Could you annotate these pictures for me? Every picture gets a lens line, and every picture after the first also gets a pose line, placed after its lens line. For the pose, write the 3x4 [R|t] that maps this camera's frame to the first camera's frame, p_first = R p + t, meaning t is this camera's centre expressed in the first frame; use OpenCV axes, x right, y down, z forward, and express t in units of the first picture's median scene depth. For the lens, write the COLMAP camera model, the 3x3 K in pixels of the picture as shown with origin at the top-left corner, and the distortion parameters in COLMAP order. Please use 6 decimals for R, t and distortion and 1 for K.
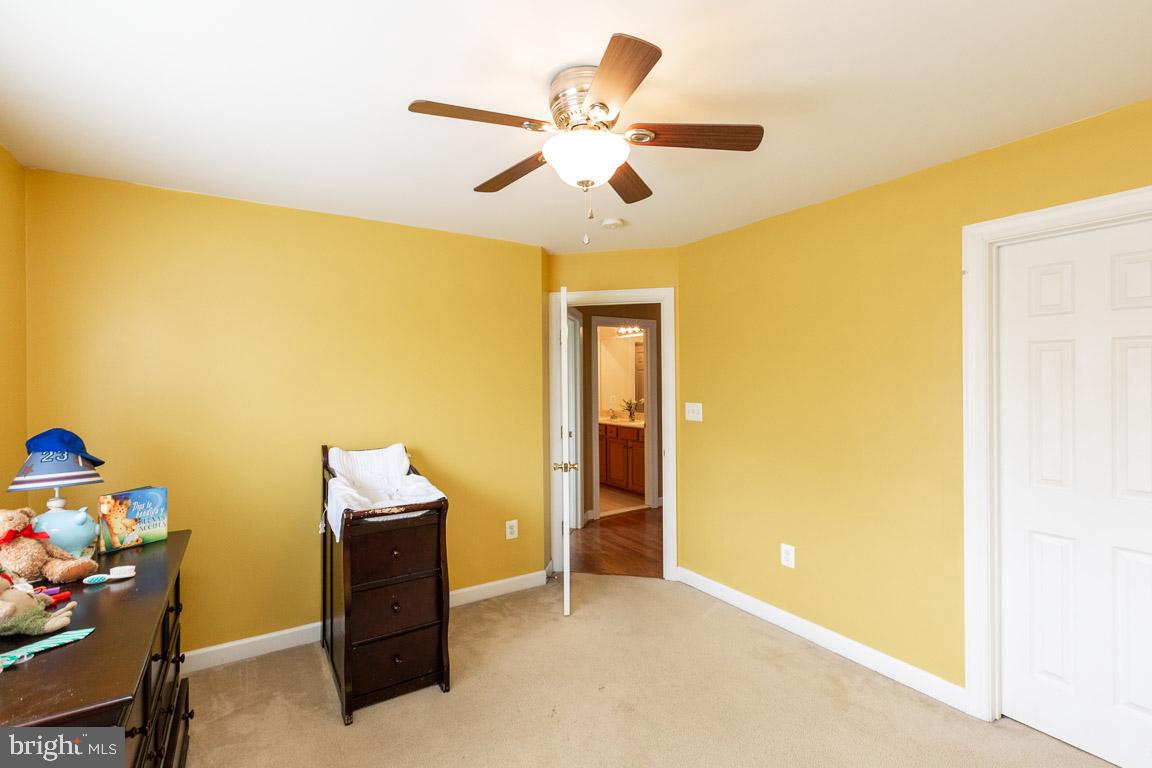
lens RADIAL K [[519.1, 0, 578.2], [0, 519.1, 383.9], [0, 0, 1]] dist [0.001788, 0.000199]
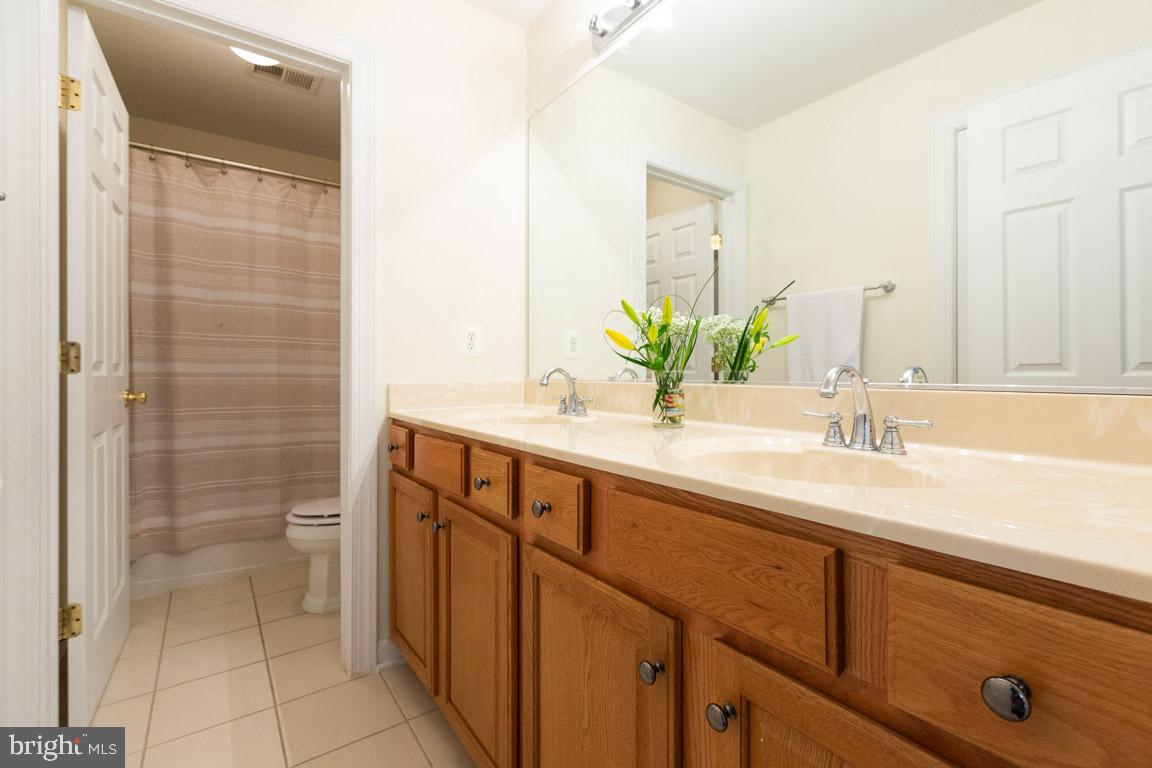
lens RADIAL K [[519.1, 0, 578.2], [0, 519.1, 383.9], [0, 0, 1]] dist [0.001788, 0.000199]
pose [[0.998500, 0.002125, 0.054712, 0.063816], [-0.003166, 0.999815, 0.018947, 0.055125], [-0.054662, -0.019092, 0.998322, 0.849314]]
